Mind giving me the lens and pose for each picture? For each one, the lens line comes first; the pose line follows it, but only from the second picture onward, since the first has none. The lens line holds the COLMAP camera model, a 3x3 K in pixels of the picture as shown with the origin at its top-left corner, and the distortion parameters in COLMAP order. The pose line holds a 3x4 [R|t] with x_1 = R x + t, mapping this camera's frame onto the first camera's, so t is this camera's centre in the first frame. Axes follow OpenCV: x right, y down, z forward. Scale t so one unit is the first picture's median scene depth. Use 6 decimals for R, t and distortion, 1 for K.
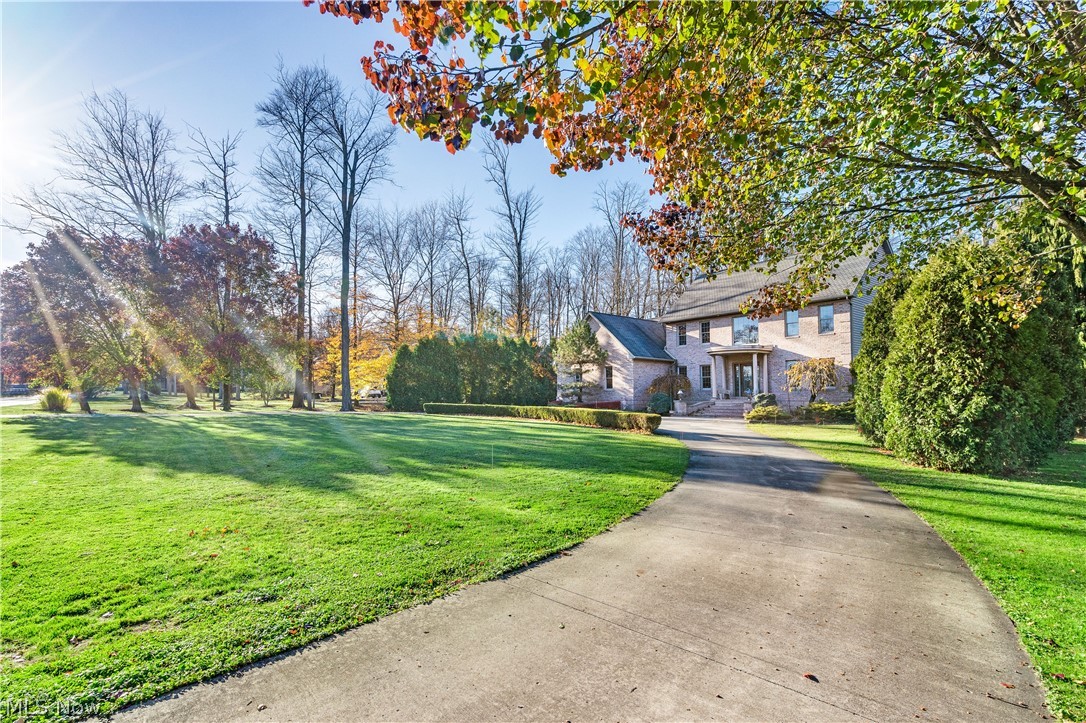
lens RADIAL K [[477.1, 0, 516.0], [0, 477.1, 390.7], [0, 0, 1]] dist [0.000226, -0.000032]
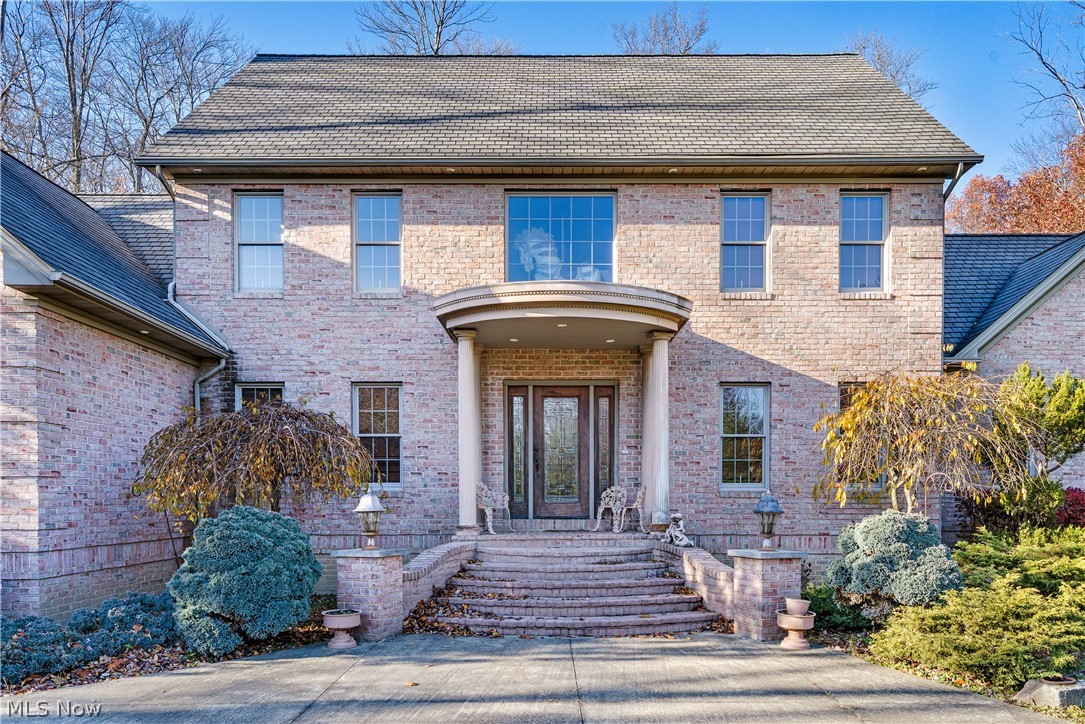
lens RADIAL K [[779.4, 0, 543.3], [0, 779.4, 490.4], [0, 0, 1]] dist [0.002224, 0.003097]
pose [[0.579152, 0.002943, 0.815214, 0.136114], [-0.007509, 0.999970, 0.001725, -0.003130], [-0.815185, -0.007120, 0.579157, 0.711479]]
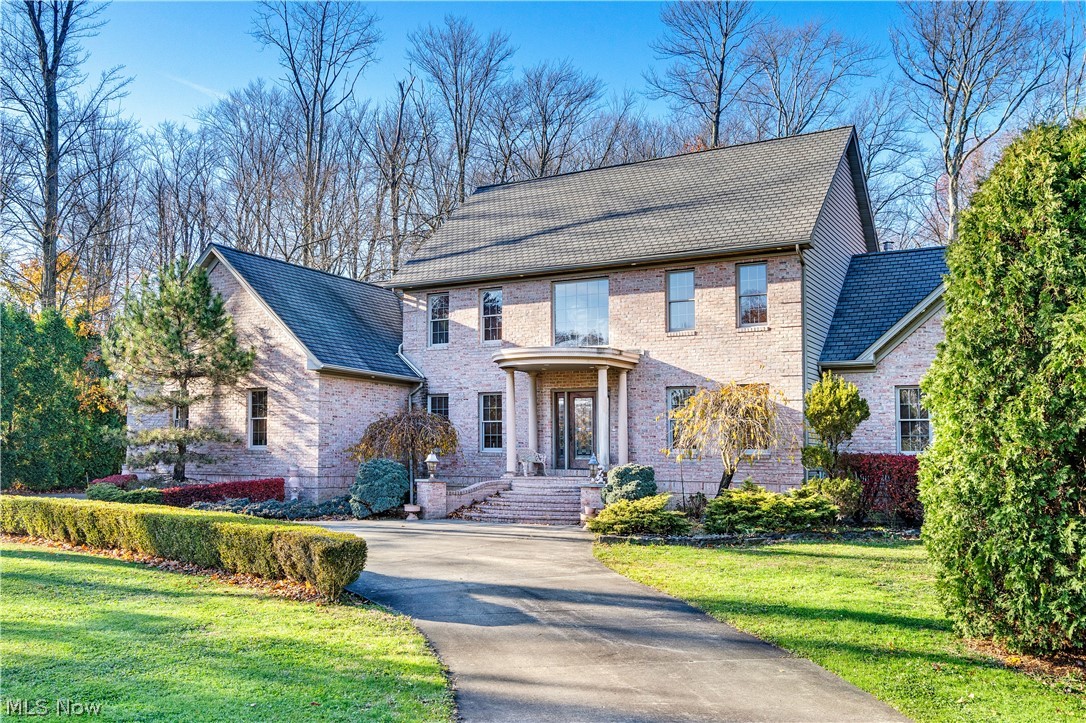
lens RADIAL K [[848.2, 0, 545.0], [0, 848.2, 406.2], [0, 0, 1]] dist [0.002246, 0.002942]
pose [[0.899443, 0.030837, 0.435949, 0.115627], [-0.011738, 0.998852, -0.046435, -0.007936], [-0.436880, 0.036649, 0.898773, 0.310700]]
